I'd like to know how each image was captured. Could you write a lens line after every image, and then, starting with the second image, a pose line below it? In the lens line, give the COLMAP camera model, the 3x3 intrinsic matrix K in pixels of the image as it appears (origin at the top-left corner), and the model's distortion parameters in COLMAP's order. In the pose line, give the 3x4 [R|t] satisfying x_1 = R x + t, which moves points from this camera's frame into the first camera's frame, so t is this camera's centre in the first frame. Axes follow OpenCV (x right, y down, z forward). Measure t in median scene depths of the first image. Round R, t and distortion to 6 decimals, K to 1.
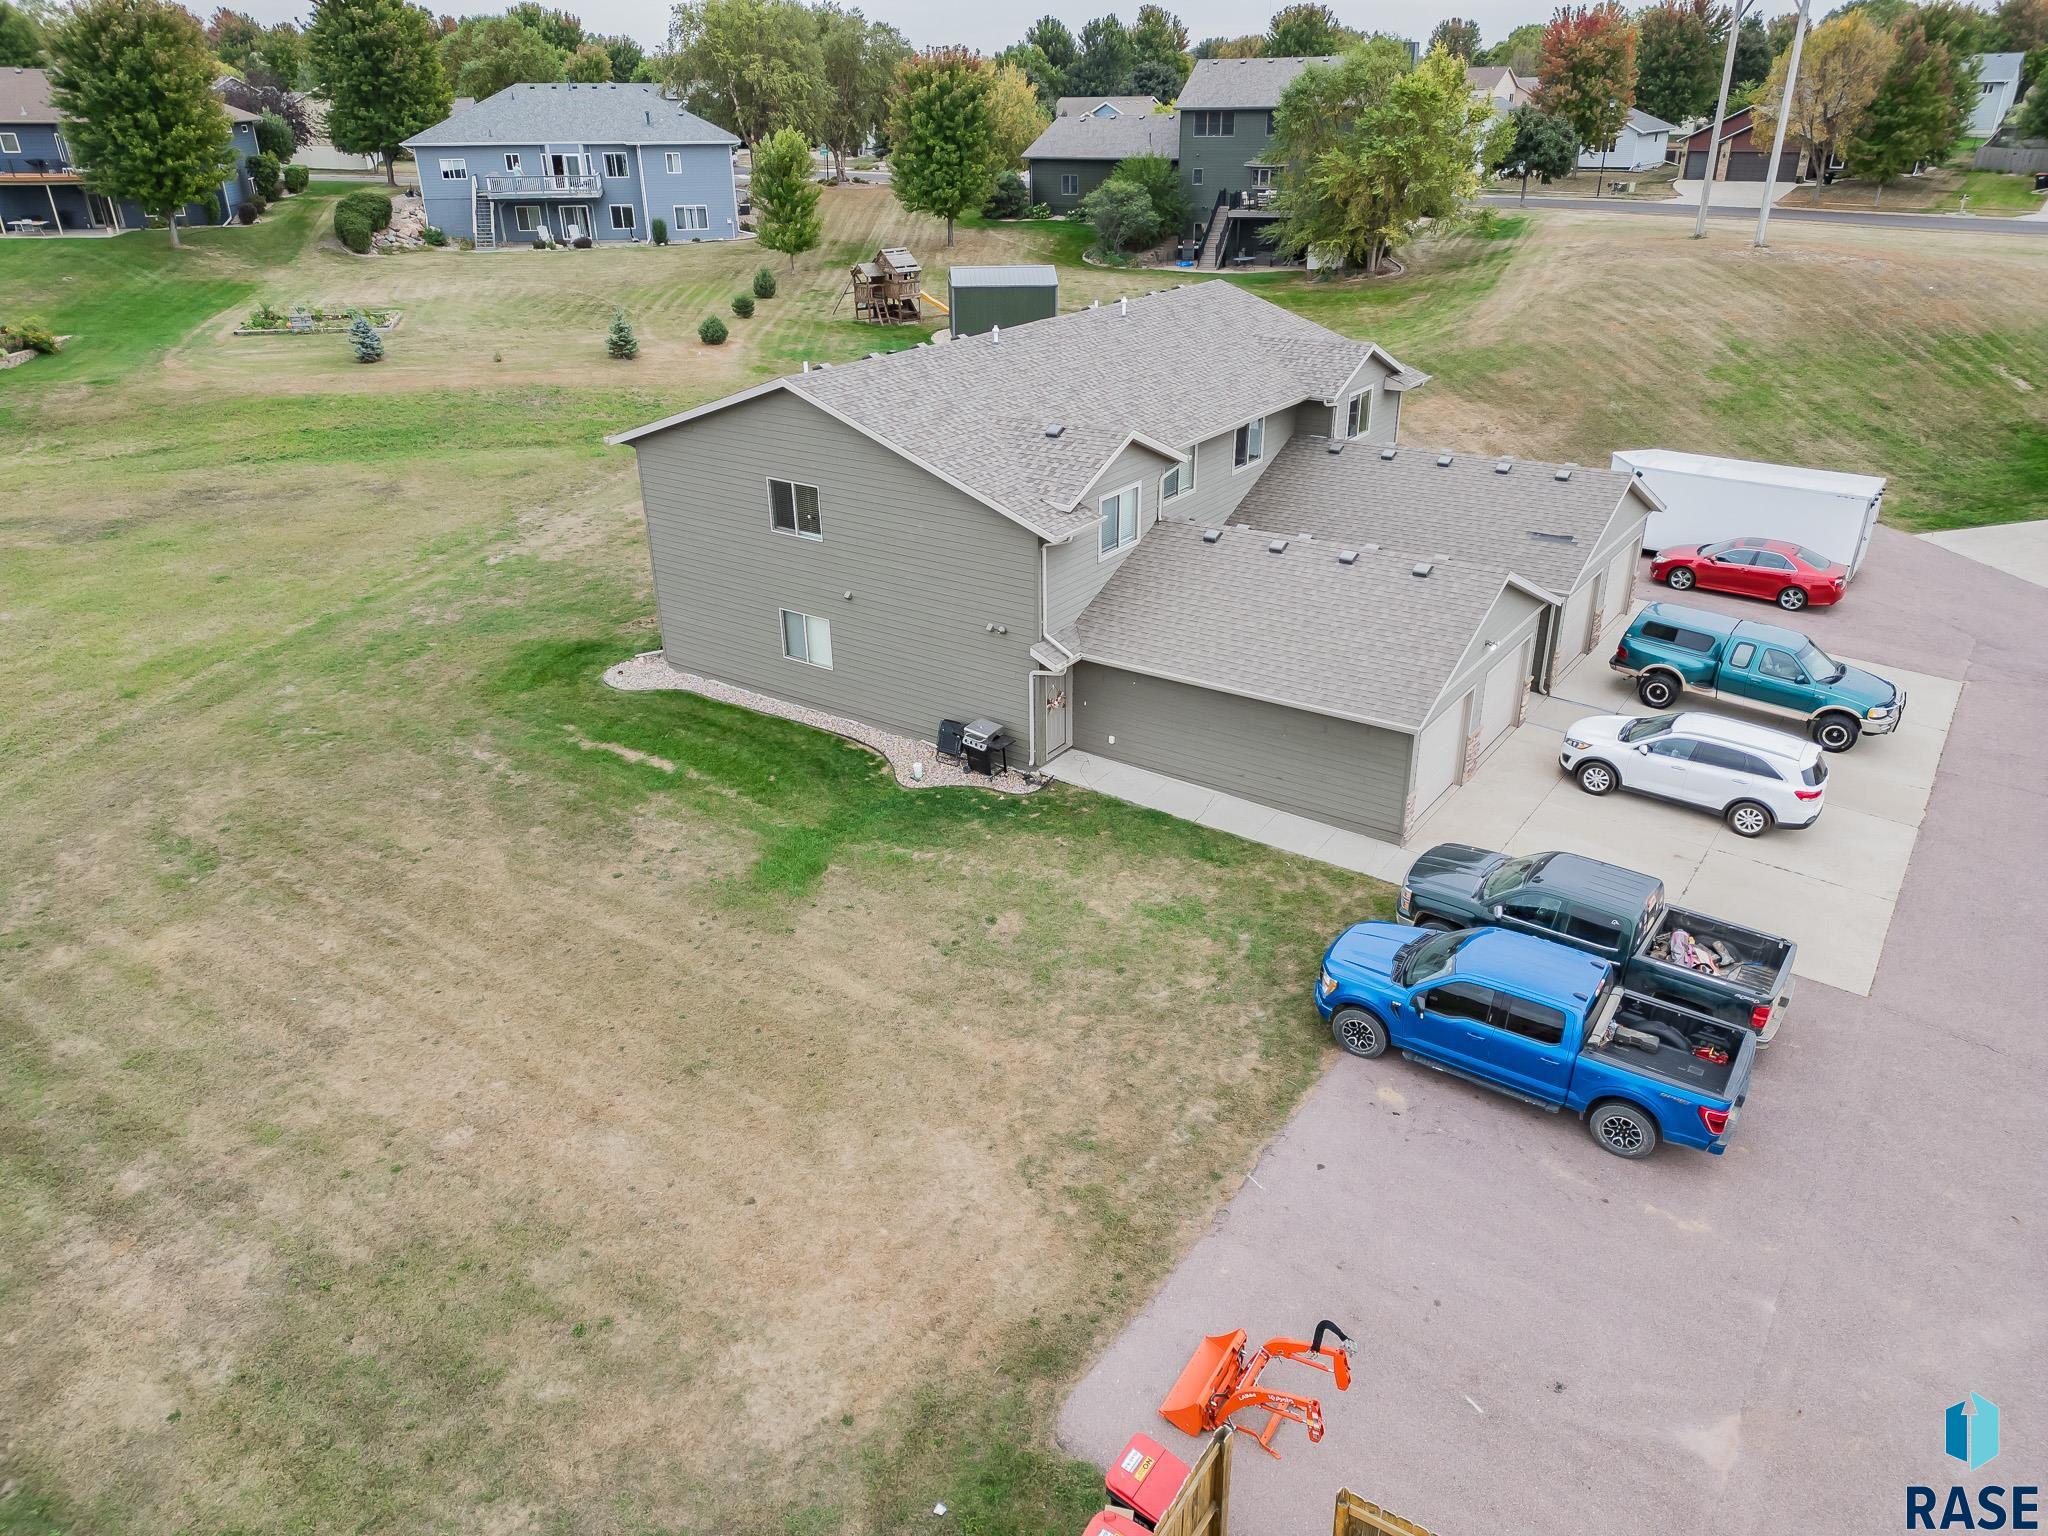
lens RADIAL K [[1428.8, 0, 1024.0], [0, 1428.8, 768.0], [0, 0, 1]] dist [0.070656, -0.059678]
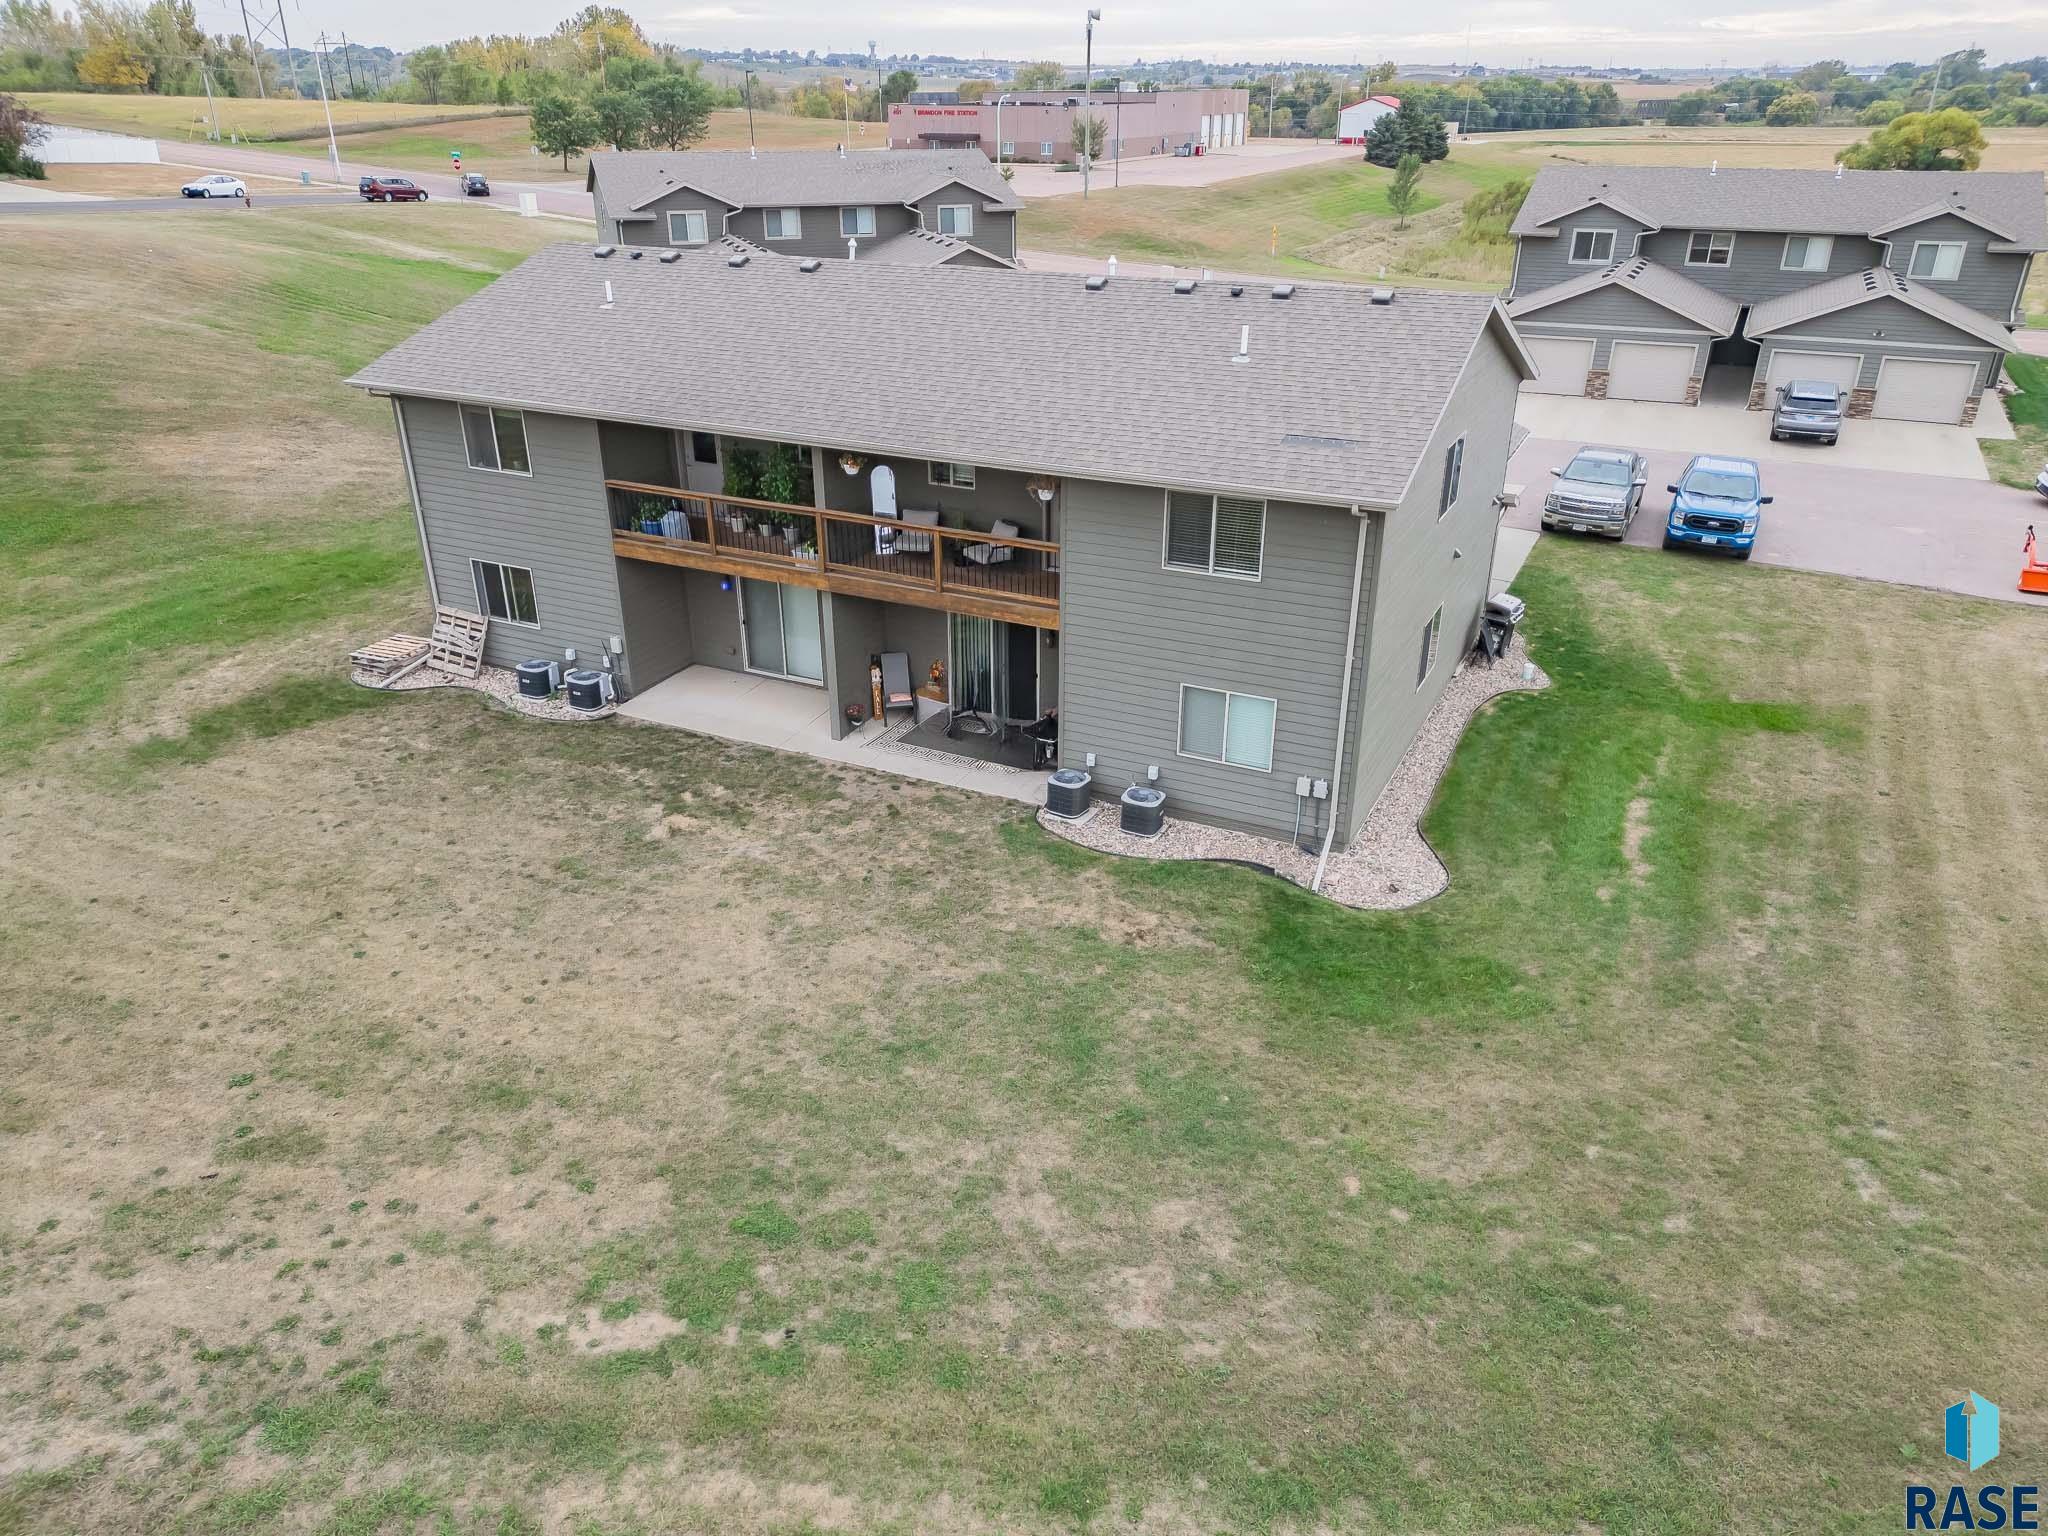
lens RADIAL K [[1428.8, 0, 1024.0], [0, 1428.8, 768.0], [0, 0, 1]] dist [0.070656, -0.059678]
pose [[-0.155935, -0.409509, 0.898881, -0.876844], [0.421482, 0.795423, 0.435494, -0.487018], [-0.893329, 0.446771, 0.048566, 1.241992]]
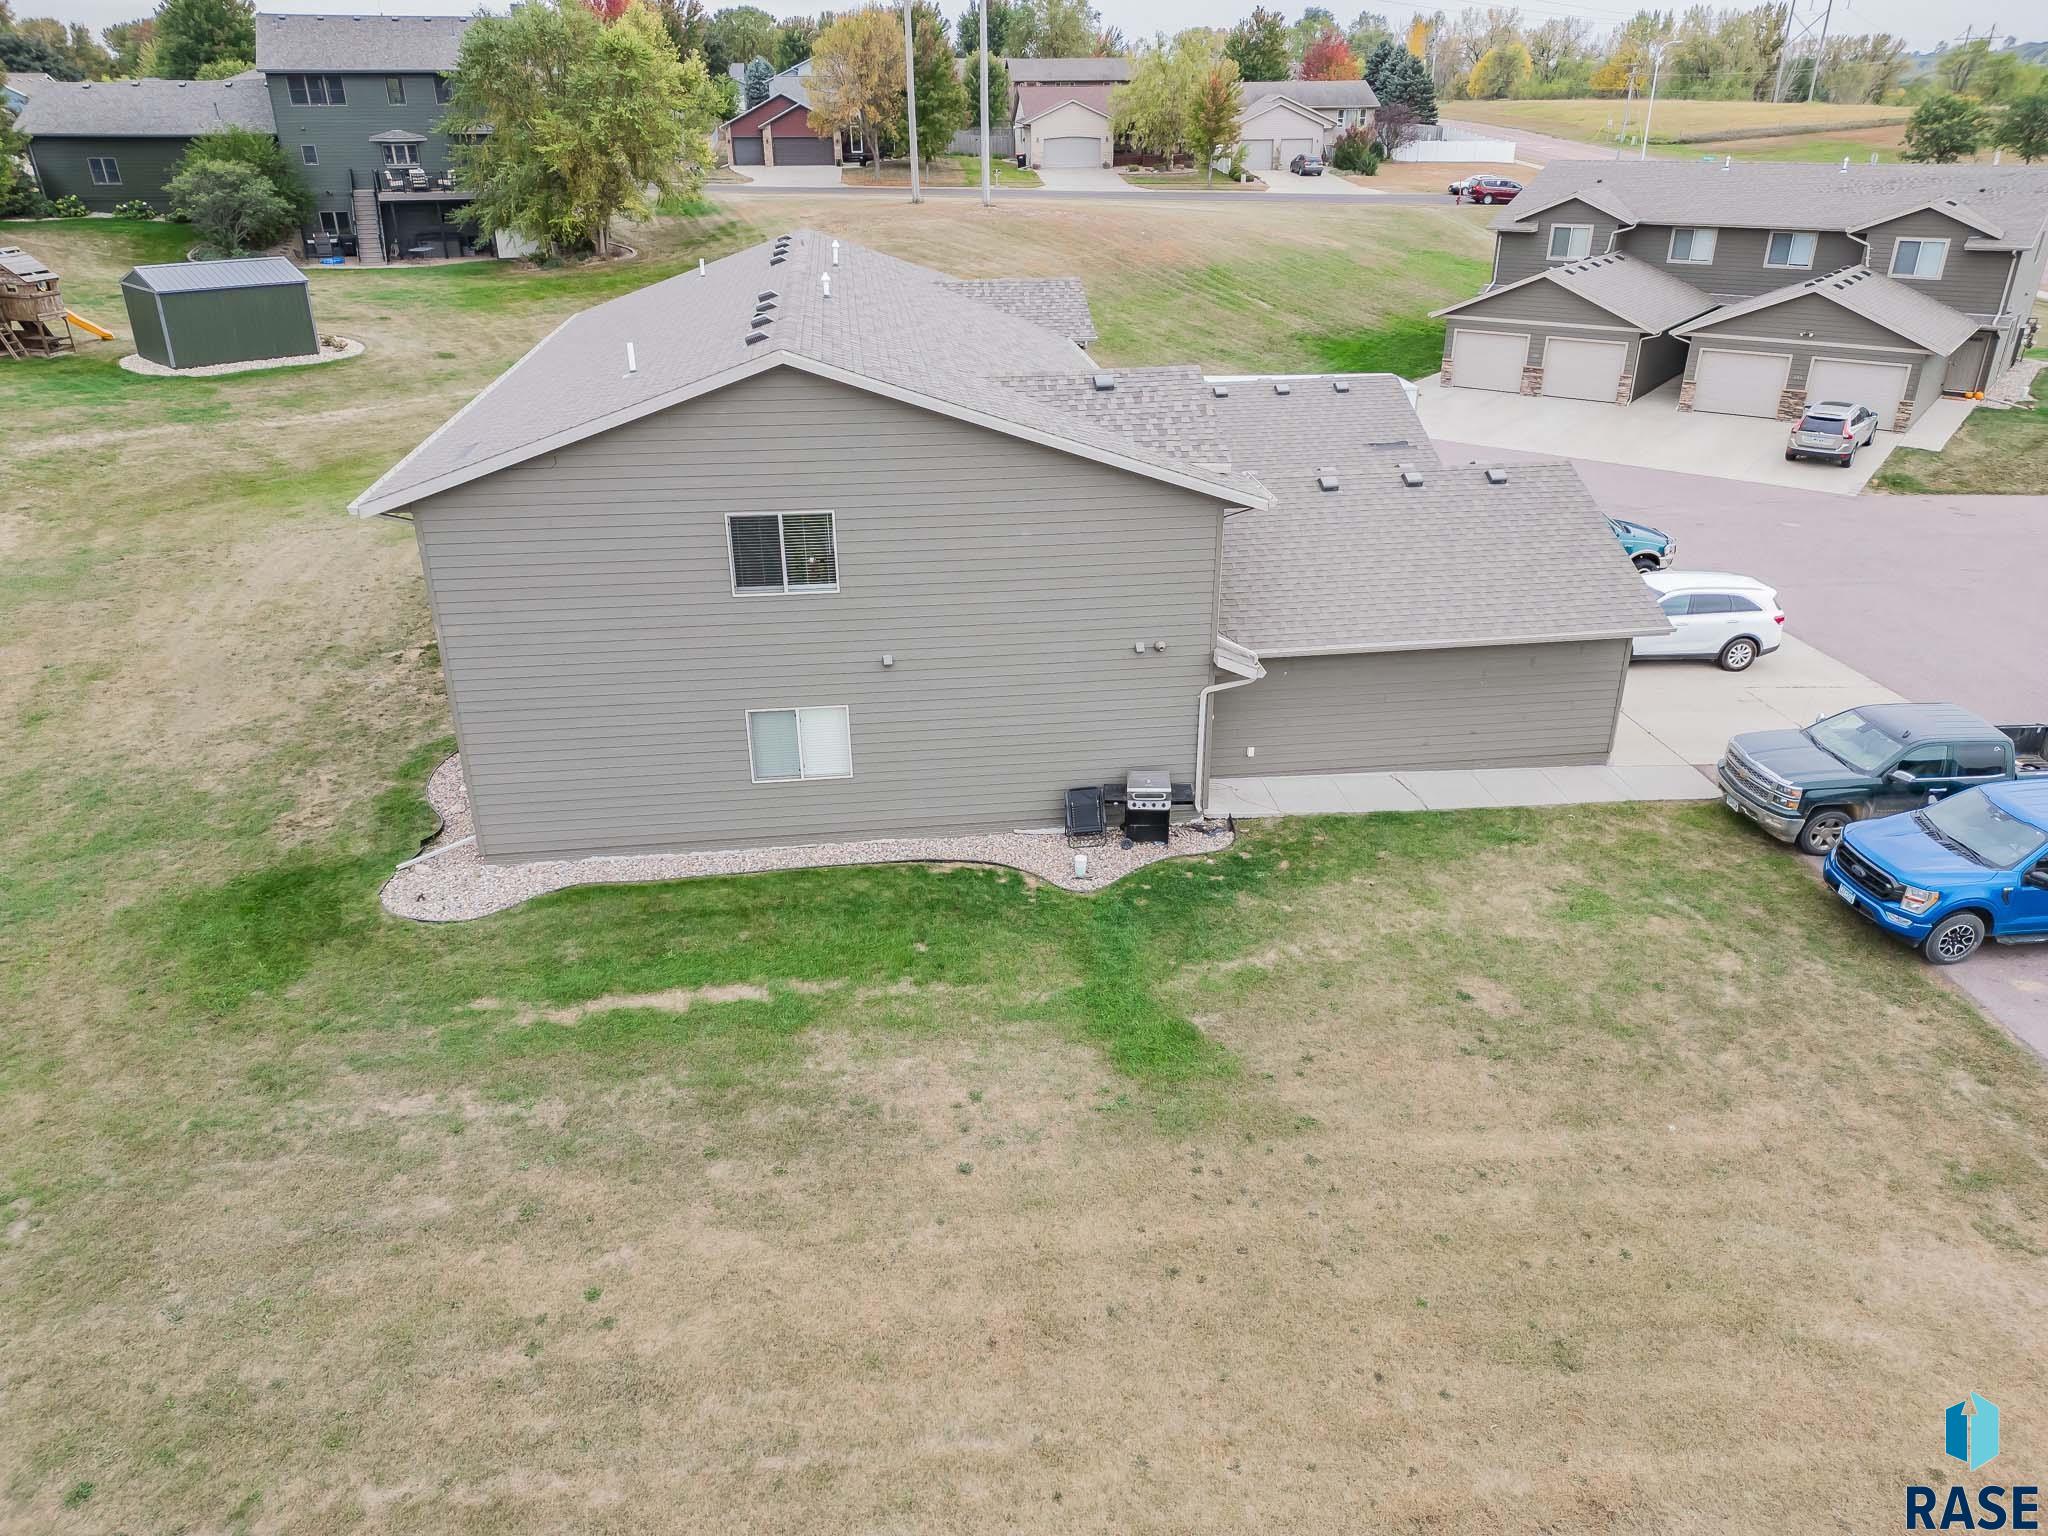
lens RADIAL K [[1423.9, 0, 1024.0], [0, 1423.9, 768.0], [0, 0, 1]] dist [0.066978, -0.059045]
pose [[0.743622, -0.276844, 0.608591, -0.506152], [0.281581, 0.955262, 0.090484, -0.115700], [-0.606414, 0.104082, 0.788308, 0.430845]]
